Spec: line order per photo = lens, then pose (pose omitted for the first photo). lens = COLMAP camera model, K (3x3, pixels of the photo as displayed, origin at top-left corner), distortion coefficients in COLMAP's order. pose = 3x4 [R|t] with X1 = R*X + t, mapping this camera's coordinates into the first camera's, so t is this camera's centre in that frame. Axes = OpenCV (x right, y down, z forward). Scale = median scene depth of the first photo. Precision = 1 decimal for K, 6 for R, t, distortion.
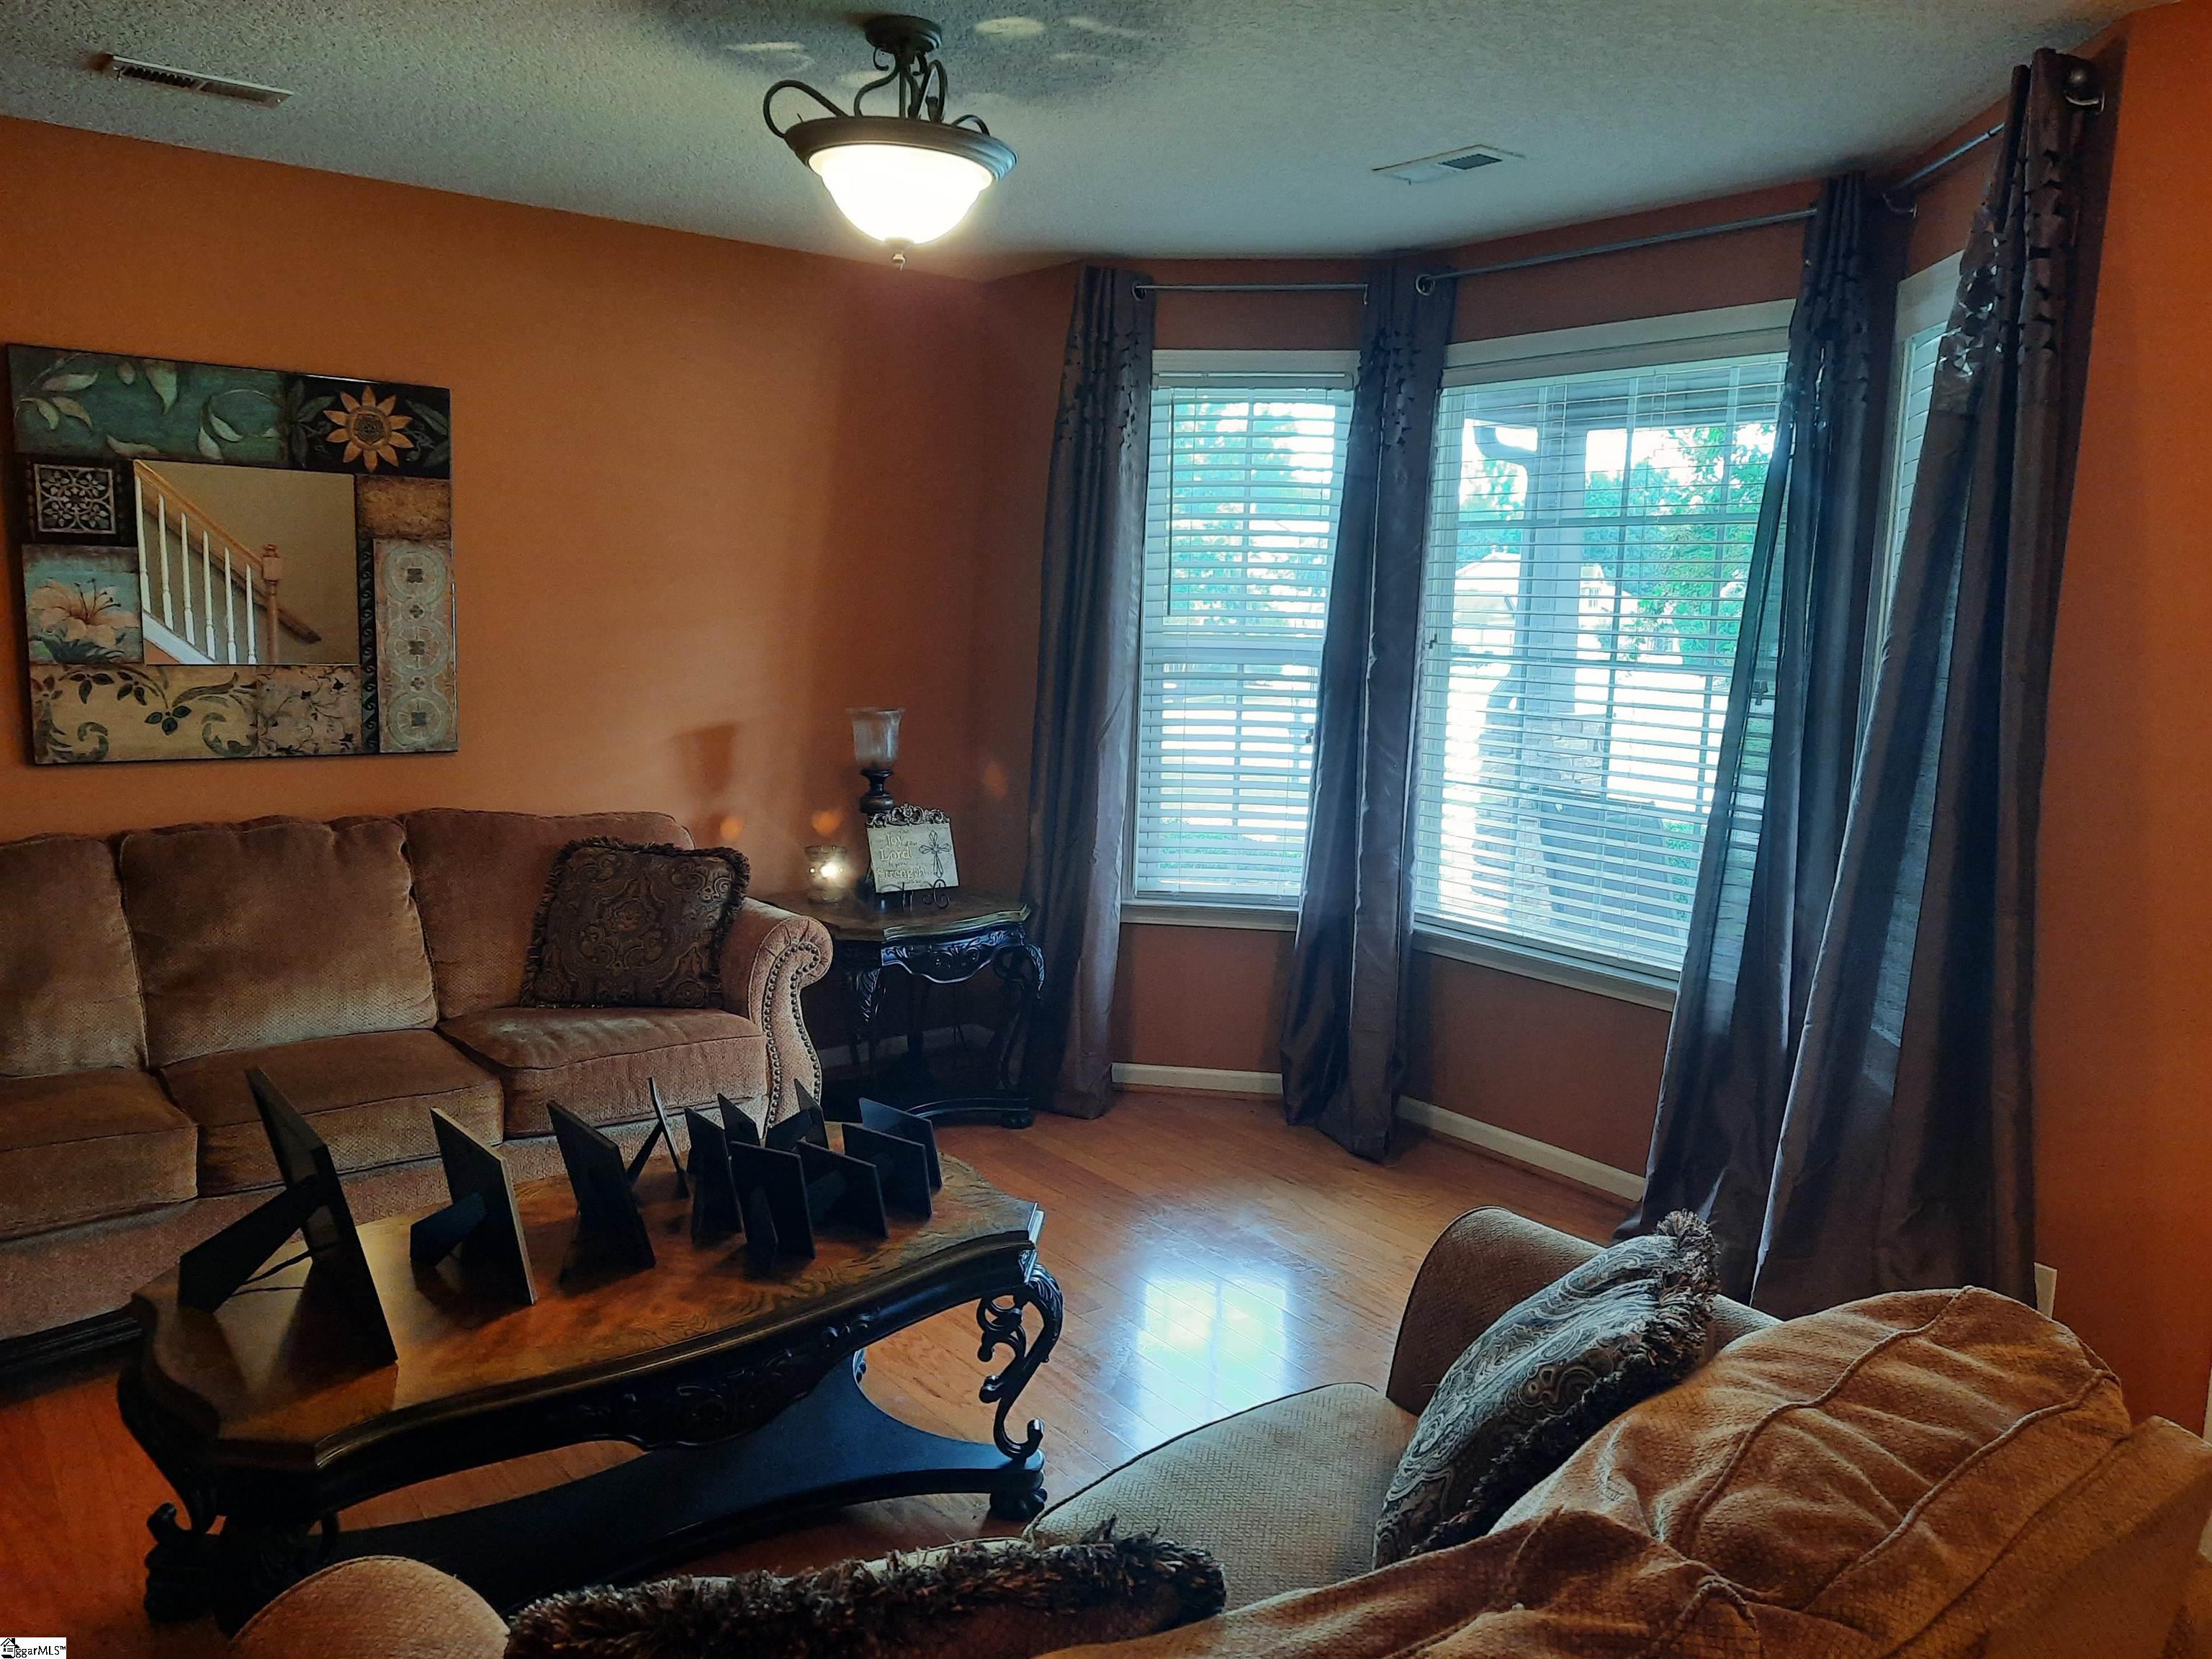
lens RADIAL K [[1626.1, 0, 1106.5], [0, 1626.1, 825.2], [0, 0, 1]] dist [0.028629, -0.026916]
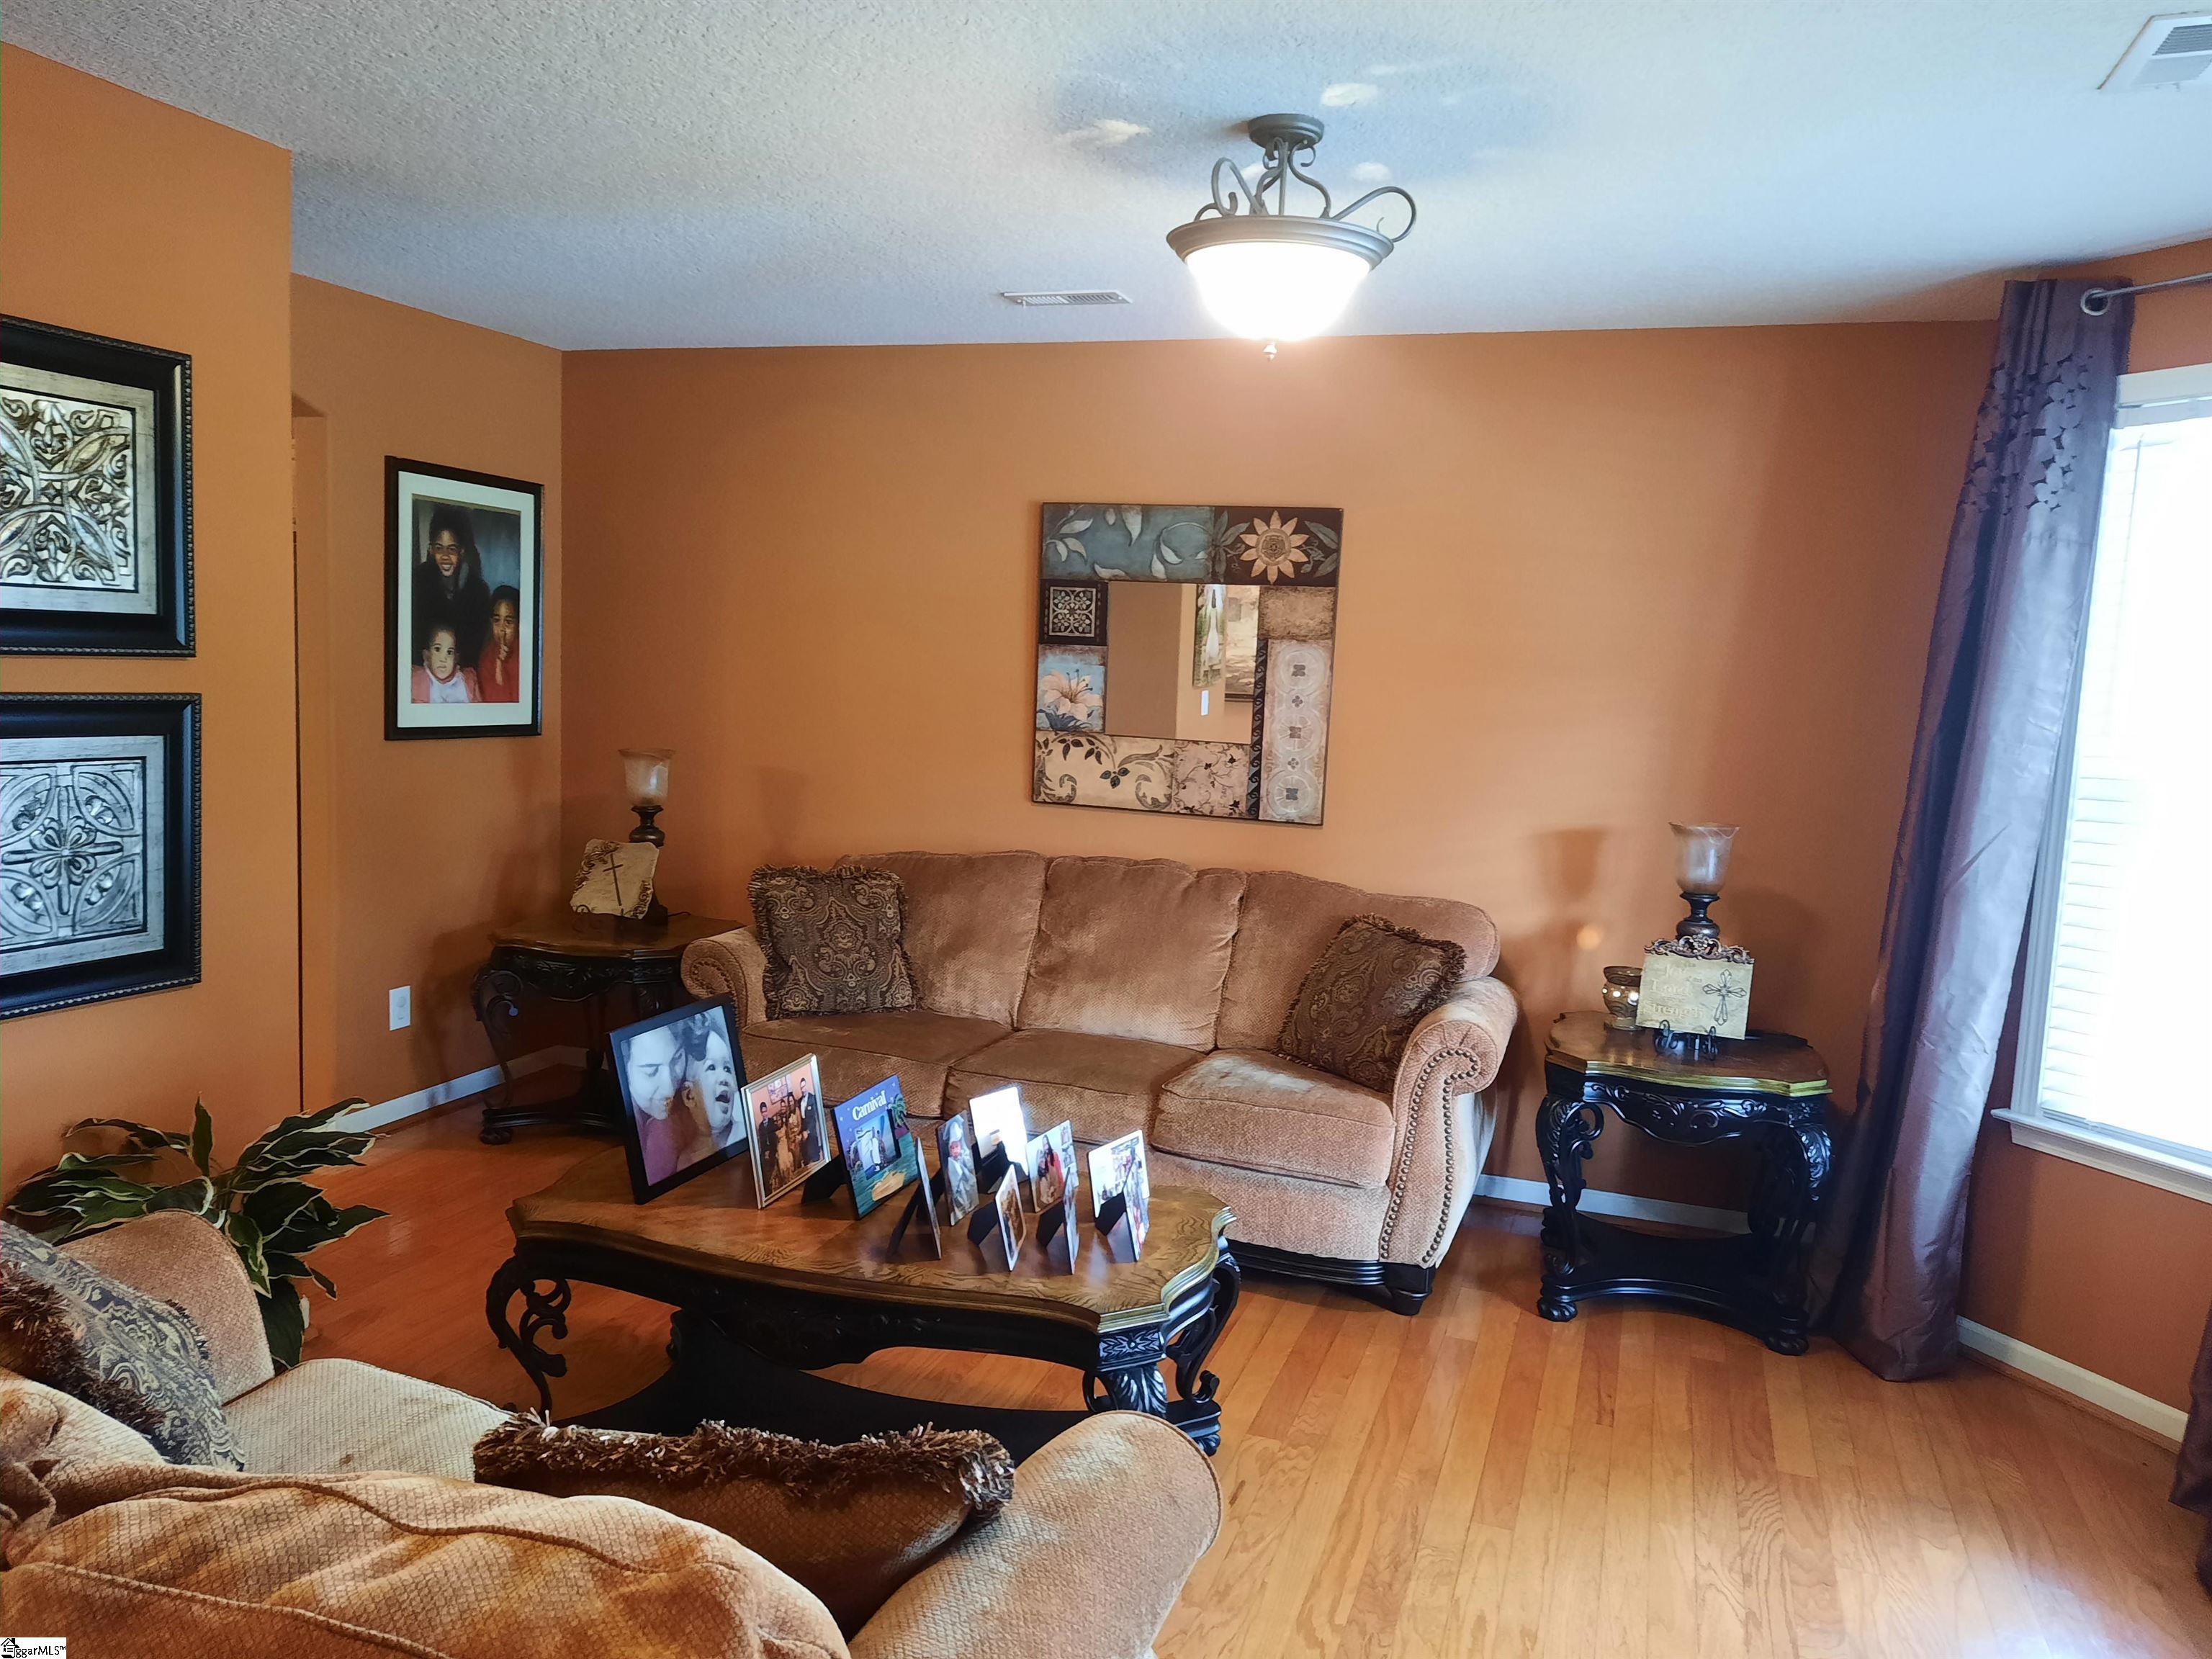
lens RADIAL K [[1626.1, 0, 1107.8], [0, 1626.1, 834.6], [0, 0, 1]] dist [0.028629, -0.026916]
pose [[0.525861, 0.091117, -0.845676, 0.508472], [-0.150136, 0.988578, 0.013156, -0.033972], [0.837215, 0.120049, 0.533535, 0.296039]]
